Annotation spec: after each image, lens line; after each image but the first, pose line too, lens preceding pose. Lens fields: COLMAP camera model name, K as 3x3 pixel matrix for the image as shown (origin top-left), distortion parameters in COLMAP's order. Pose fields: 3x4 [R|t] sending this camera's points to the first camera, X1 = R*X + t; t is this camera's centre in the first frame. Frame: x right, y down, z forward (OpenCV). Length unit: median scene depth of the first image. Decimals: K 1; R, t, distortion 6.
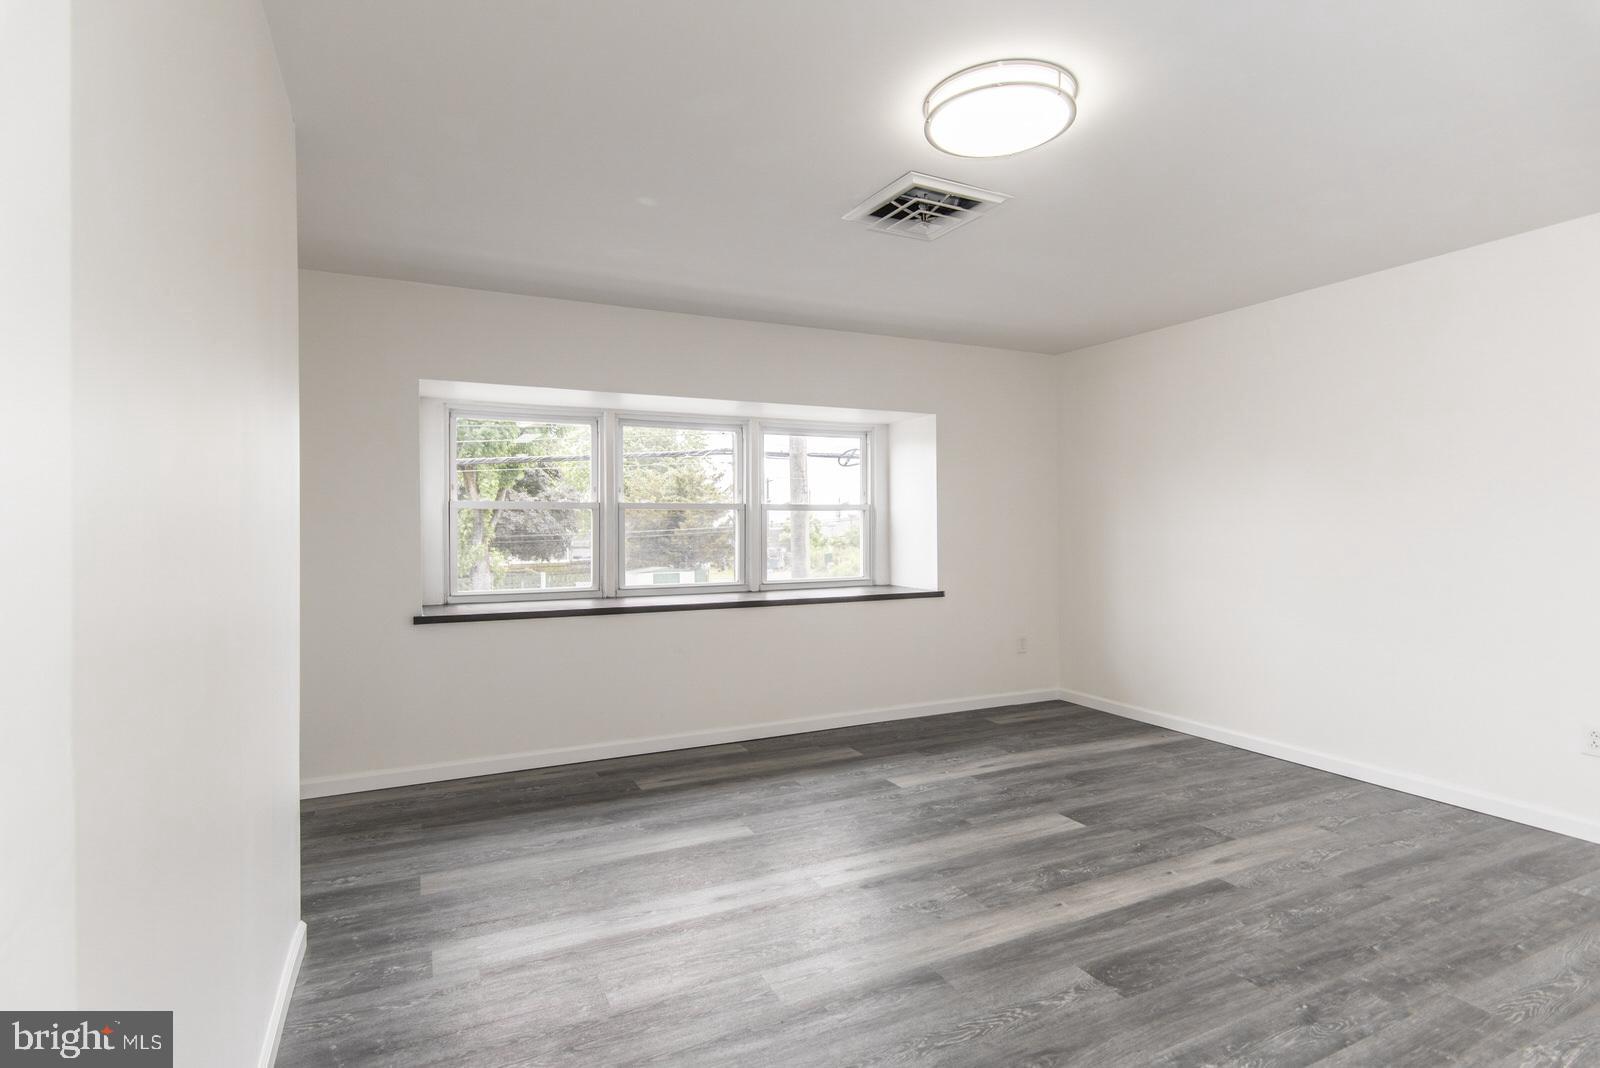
lens RADIAL K [[794.4, 0, 785.6], [0, 794.4, 524.9], [0, 0, 1]] dist [-0.001491, 0.000091]
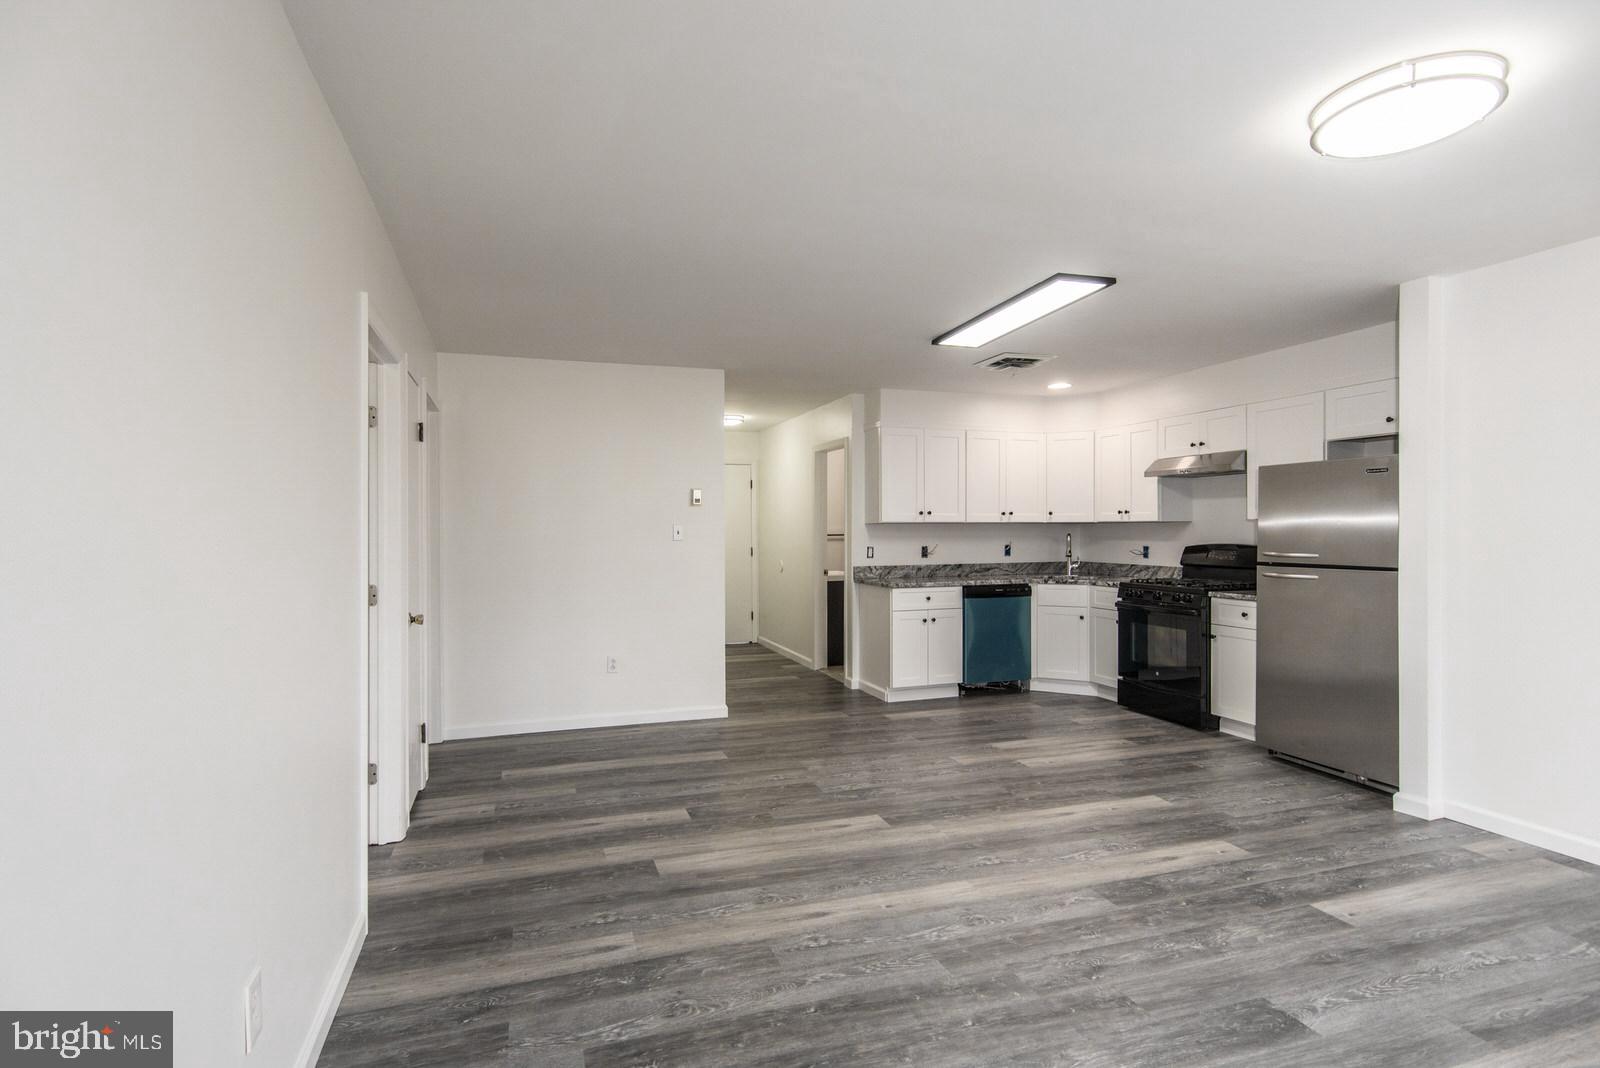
lens RADIAL K [[794.4, 0, 785.6], [0, 794.4, 524.9], [0, 0, 1]] dist [-0.001491, 0.000091]
pose [[-0.991821, 0.010514, 0.127205, 0.898914], [0.009858, 0.999935, -0.005785, -0.035733], [-0.127258, -0.004484, -0.991860, 2.087499]]
